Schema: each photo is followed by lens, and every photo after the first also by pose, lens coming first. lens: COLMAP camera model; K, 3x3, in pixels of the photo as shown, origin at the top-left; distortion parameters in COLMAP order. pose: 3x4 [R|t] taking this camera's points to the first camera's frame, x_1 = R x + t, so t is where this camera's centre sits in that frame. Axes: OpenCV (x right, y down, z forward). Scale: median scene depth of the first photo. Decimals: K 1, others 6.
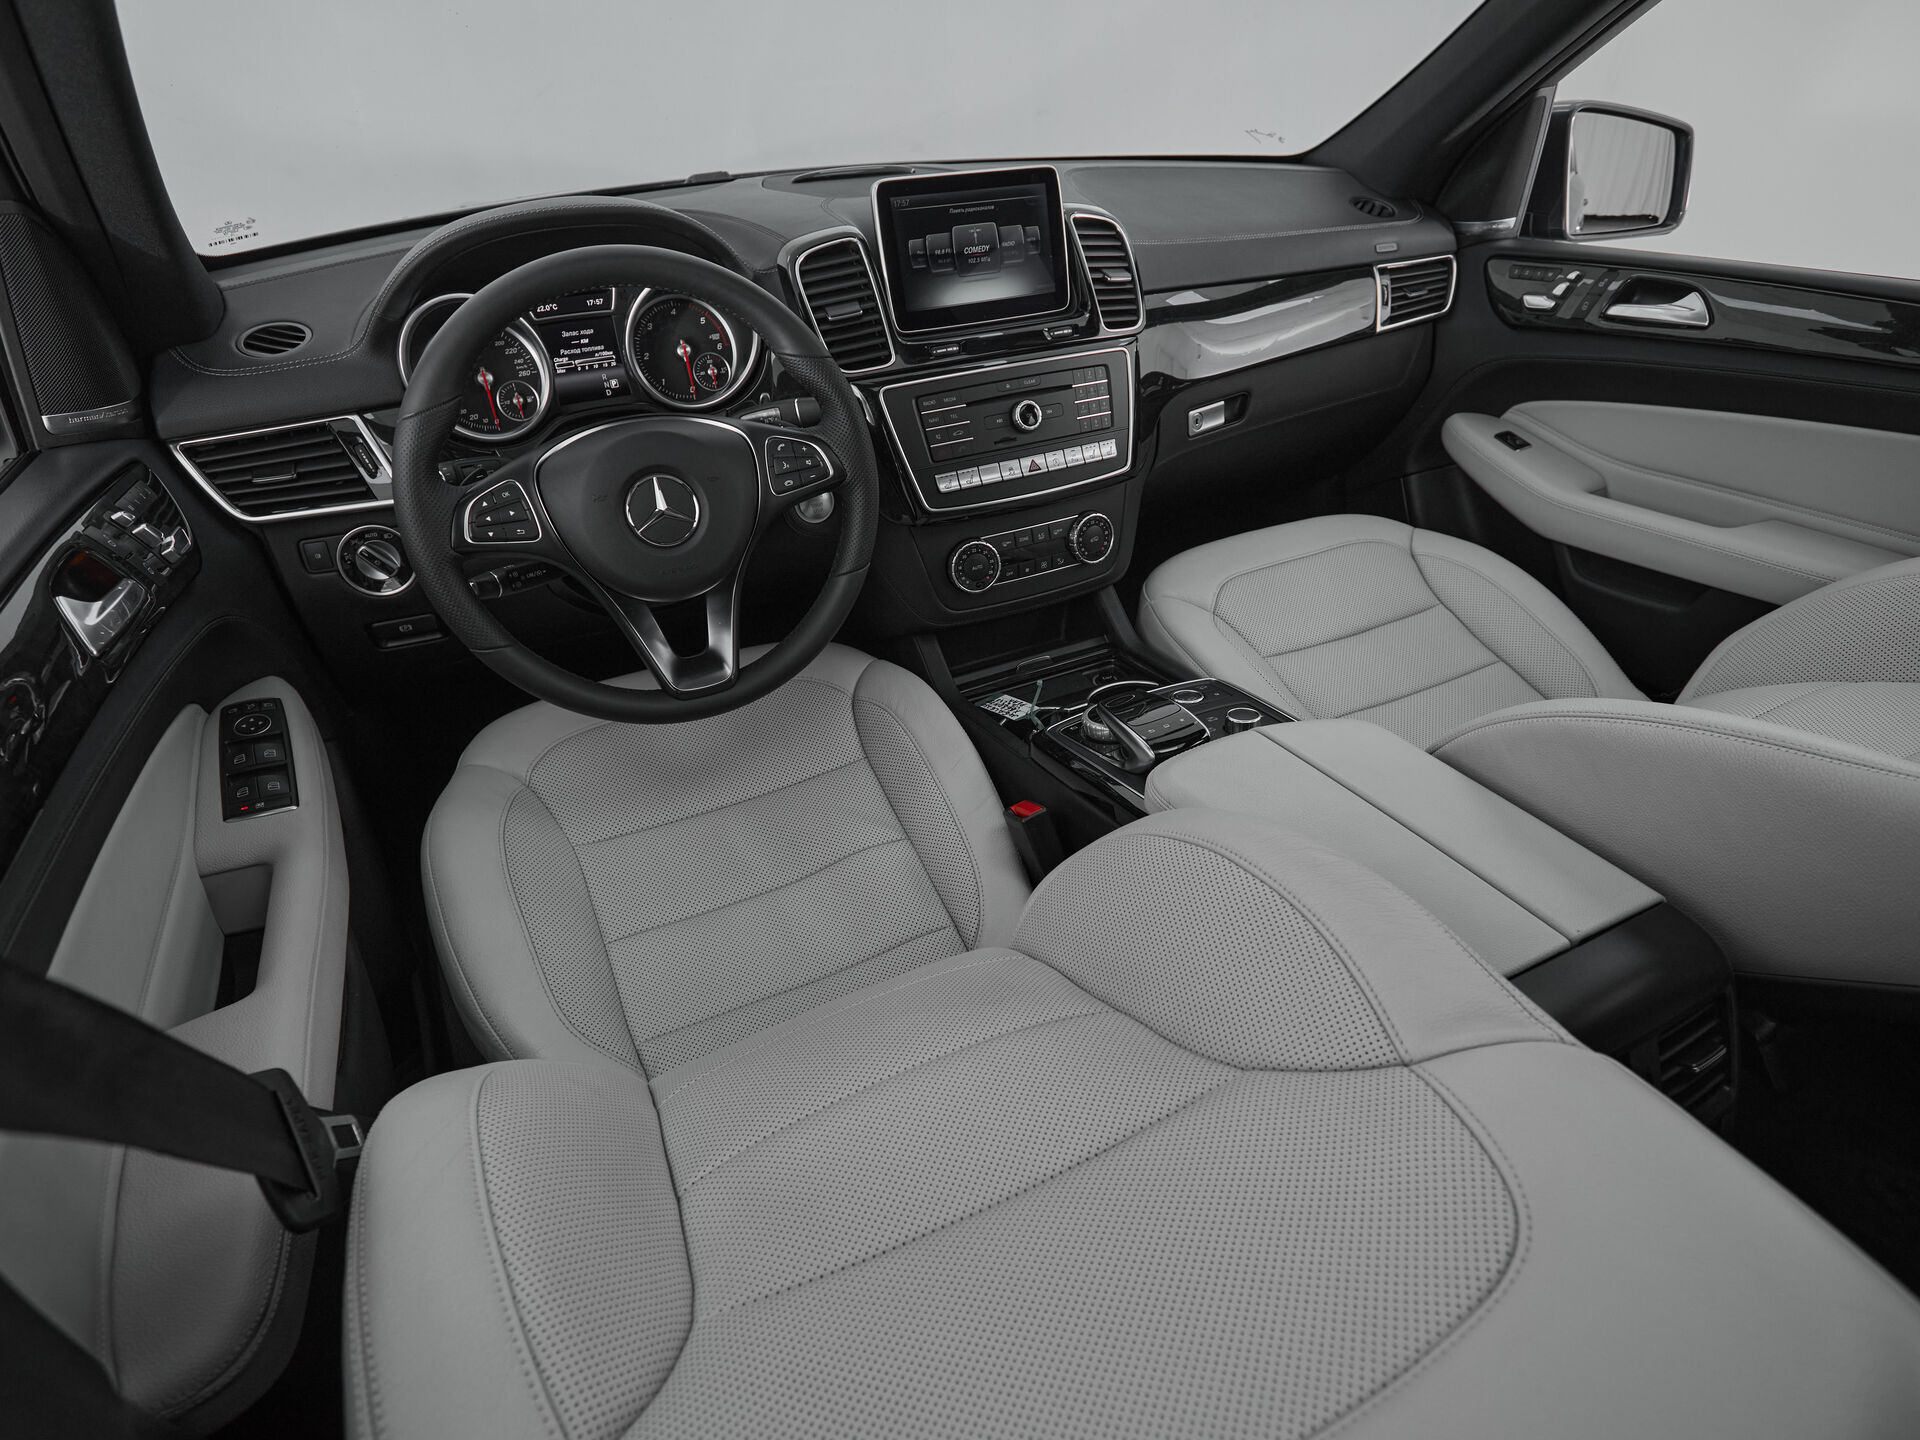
lens RADIAL K [[1029.2, 0, 952.0], [0, 1029.2, 725.9], [0, 0, 1]] dist [-0.004890, -0.000777]
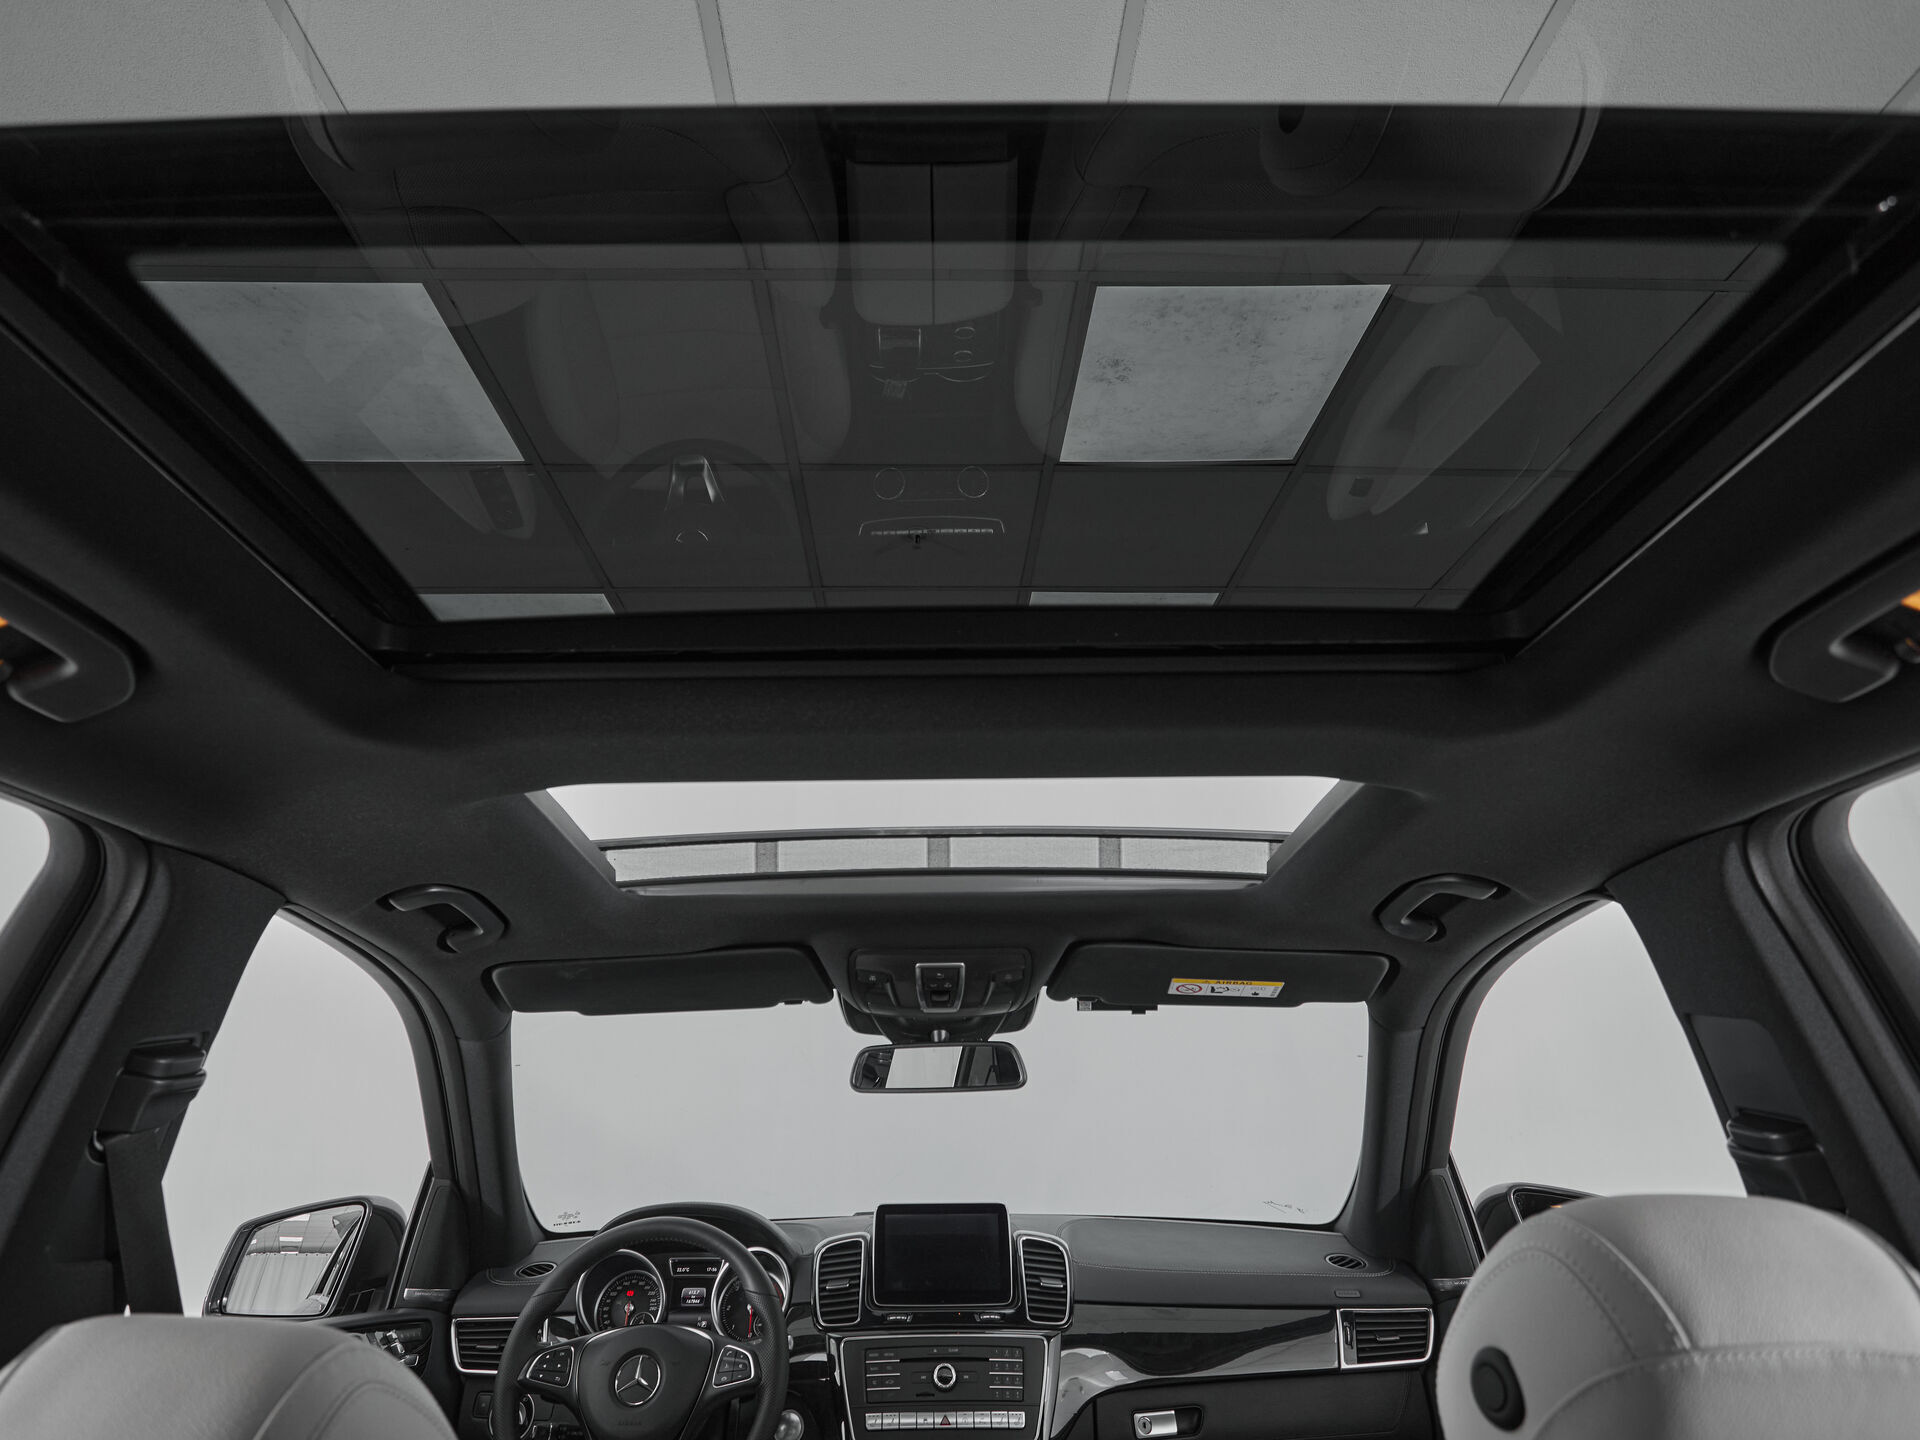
lens RADIAL K [[1023.5, 0, 927.7], [0, 1023.5, 718.2], [0, 0, 1]] dist [0.000195, -0.000018]
pose [[0.897520, -0.159055, -0.411289, 0.743135], [-0.260543, 0.561212, -0.785594, 0.273412], [0.355773, 0.812245, 0.462259, -0.324852]]
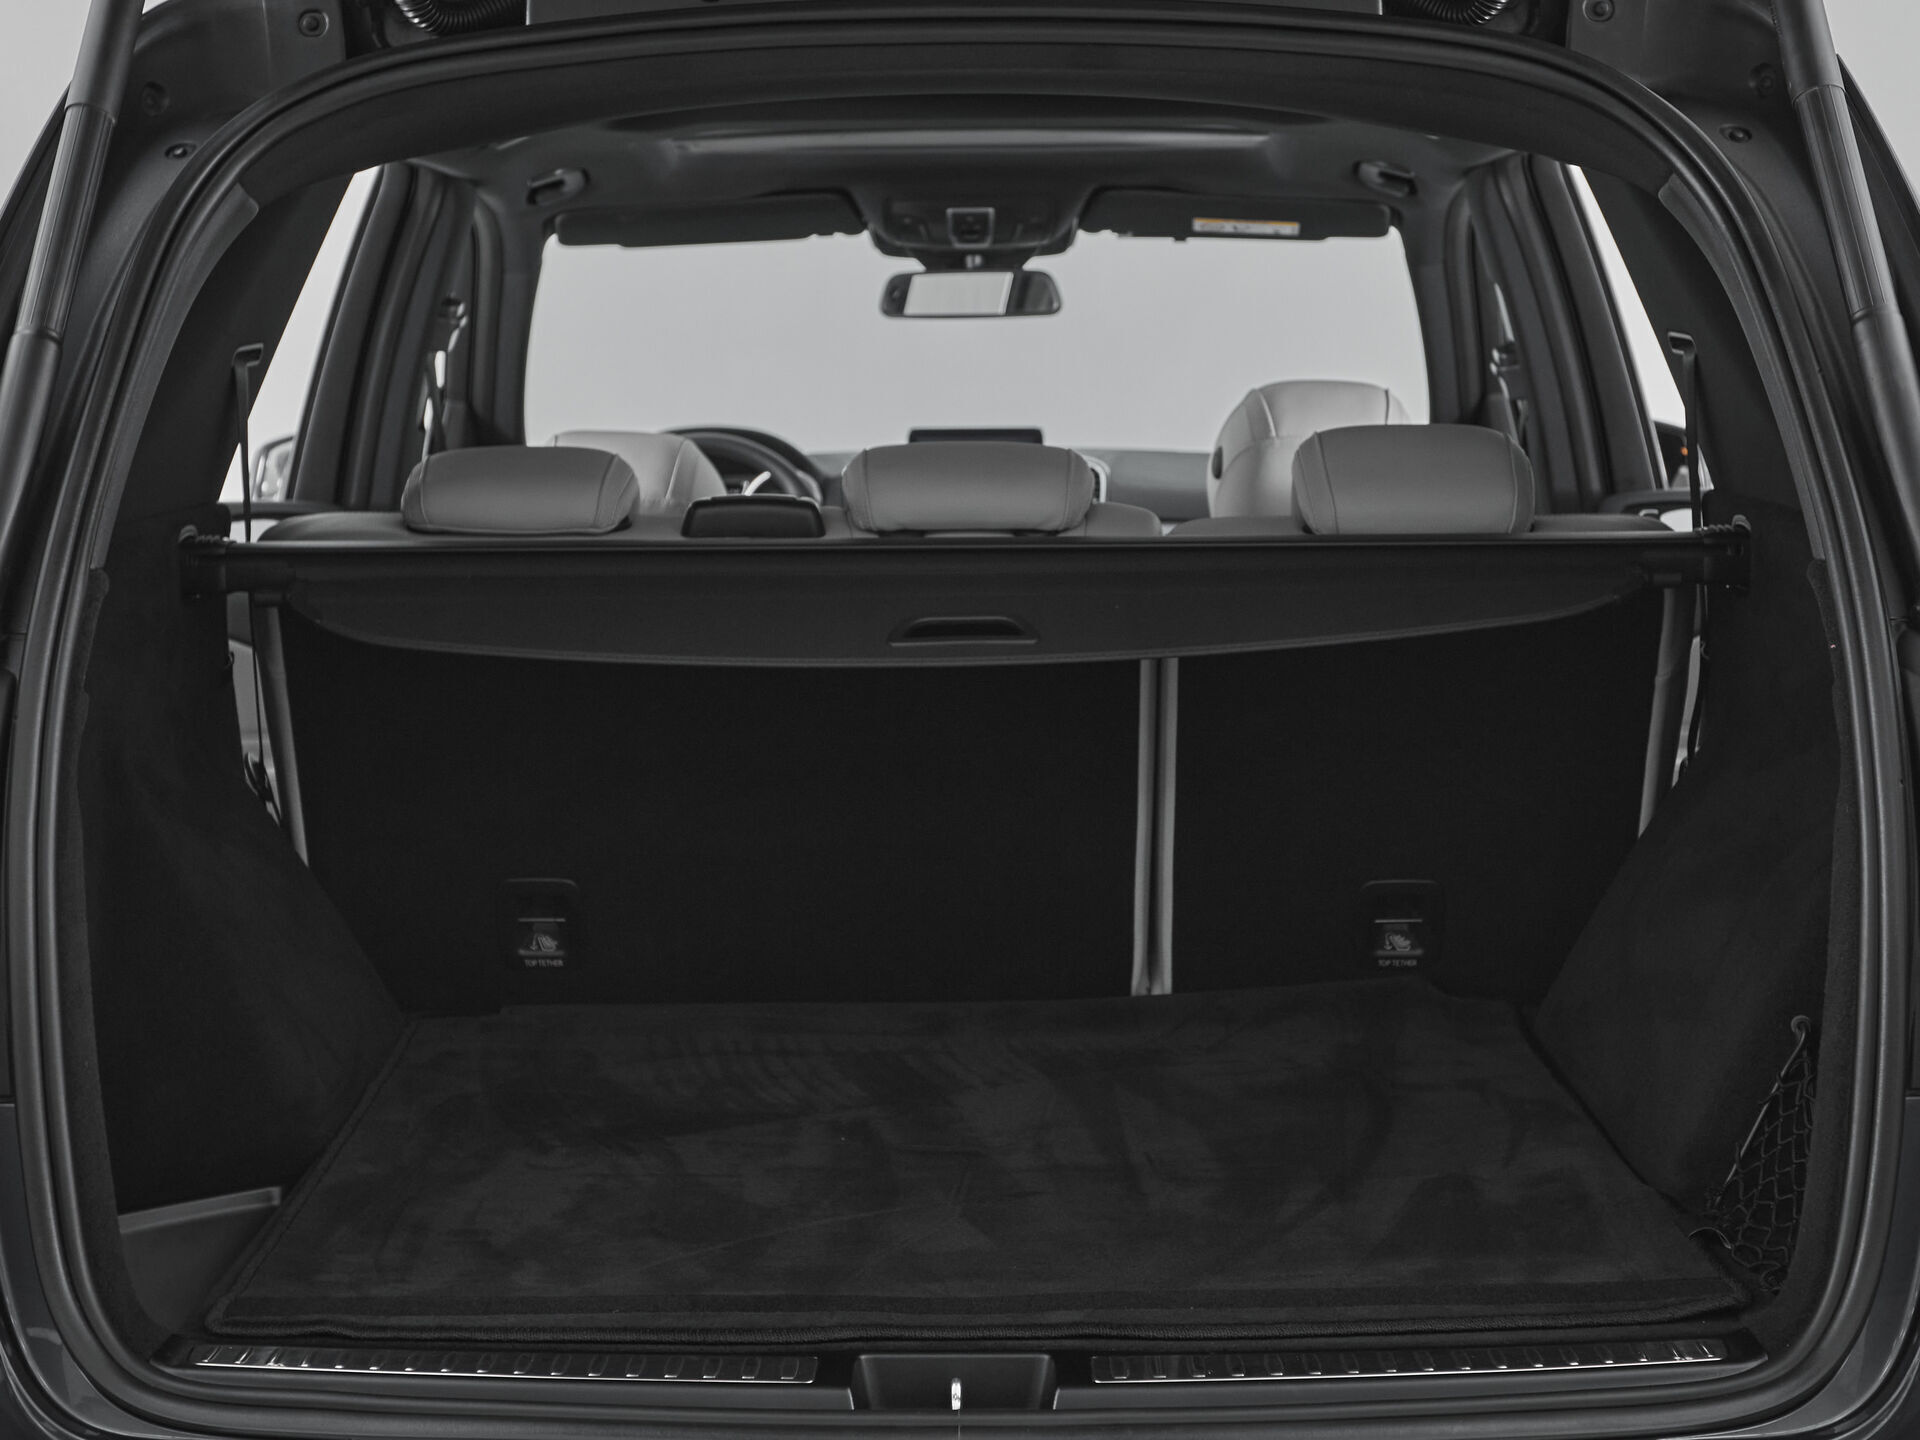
lens RADIAL K [[3682.1, 0, 1067.7], [0, 3682.1, 719.3], [0, 0, 1]] dist [0.000476, 0.116183]
pose [[0.905872, 0.046012, -0.421044, 2.374305], [-0.251481, 0.858321, -0.447260, 2.157029], [0.340812, 0.511045, 0.789101, -2.922533]]
